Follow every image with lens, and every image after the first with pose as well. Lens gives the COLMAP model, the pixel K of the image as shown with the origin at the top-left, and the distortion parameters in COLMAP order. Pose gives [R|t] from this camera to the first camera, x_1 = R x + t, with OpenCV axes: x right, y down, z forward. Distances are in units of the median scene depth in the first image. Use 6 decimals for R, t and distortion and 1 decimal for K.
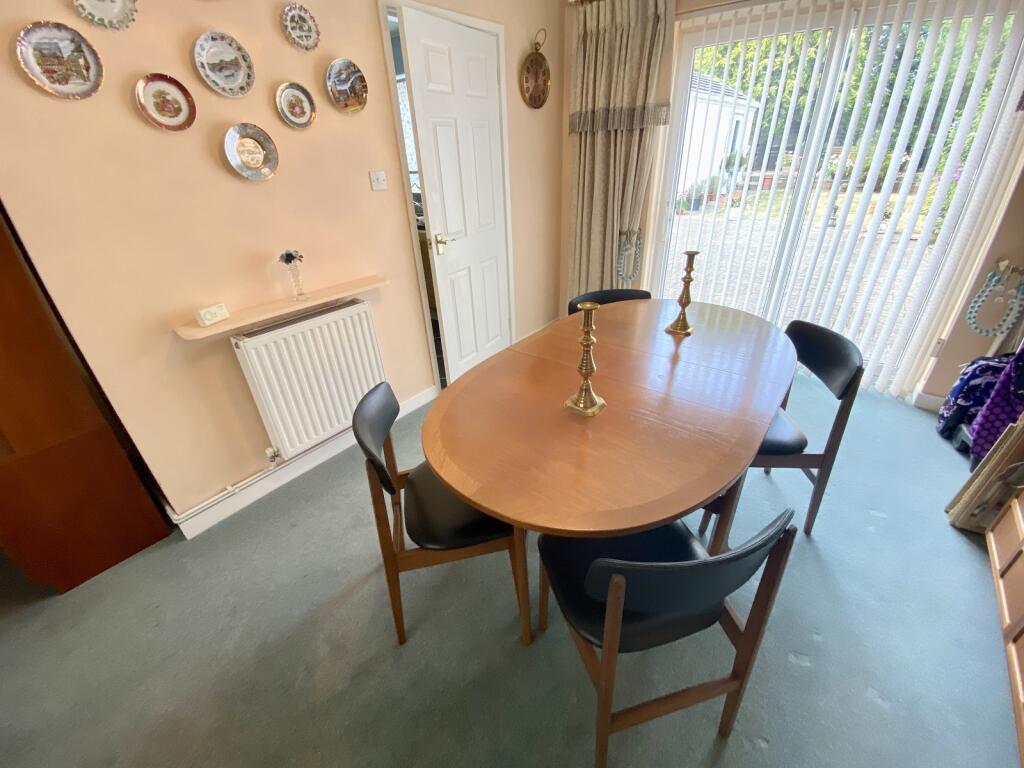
lens RADIAL K [[415.1, 0, 512.0], [0, 415.1, 384.0], [0, 0, 1]] dist [-0.000055, -0.012021]
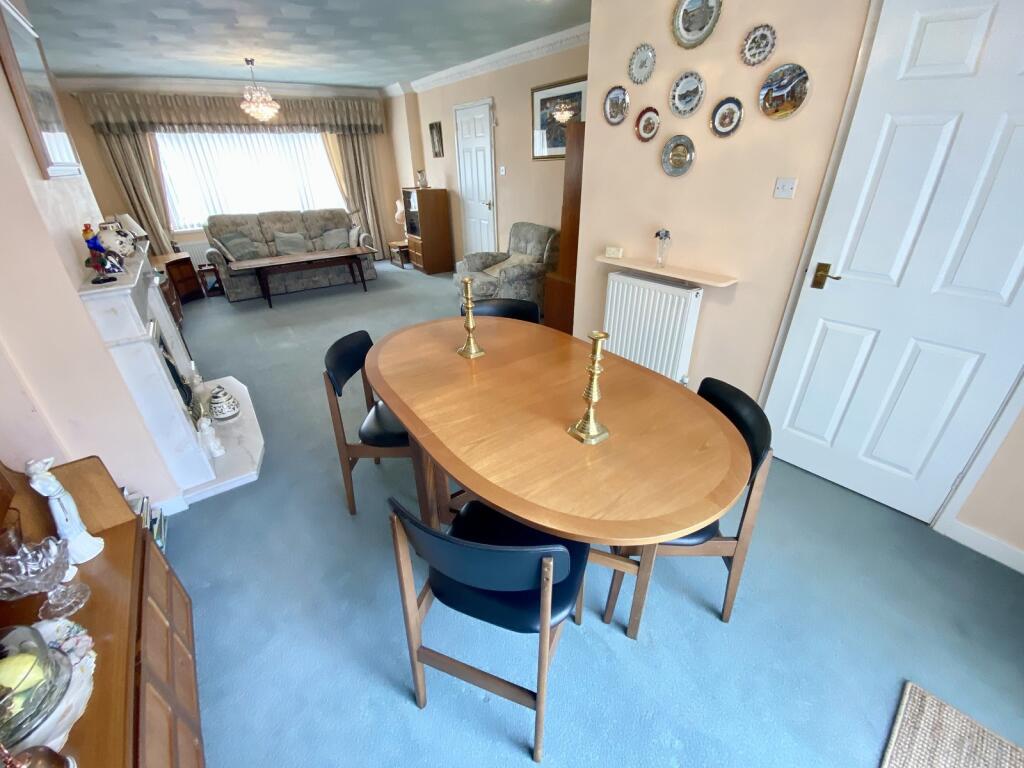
lens RADIAL K [[415.1, 0, 512.0], [0, 415.1, 384.0], [0, 0, 1]] dist [-0.000055, -0.012021]
pose [[-0.243498, 0.491457, -0.836169, 1.015989], [-0.448426, 0.707397, 0.546356, -0.515256], [0.860014, 0.507996, 0.048132, 0.819845]]
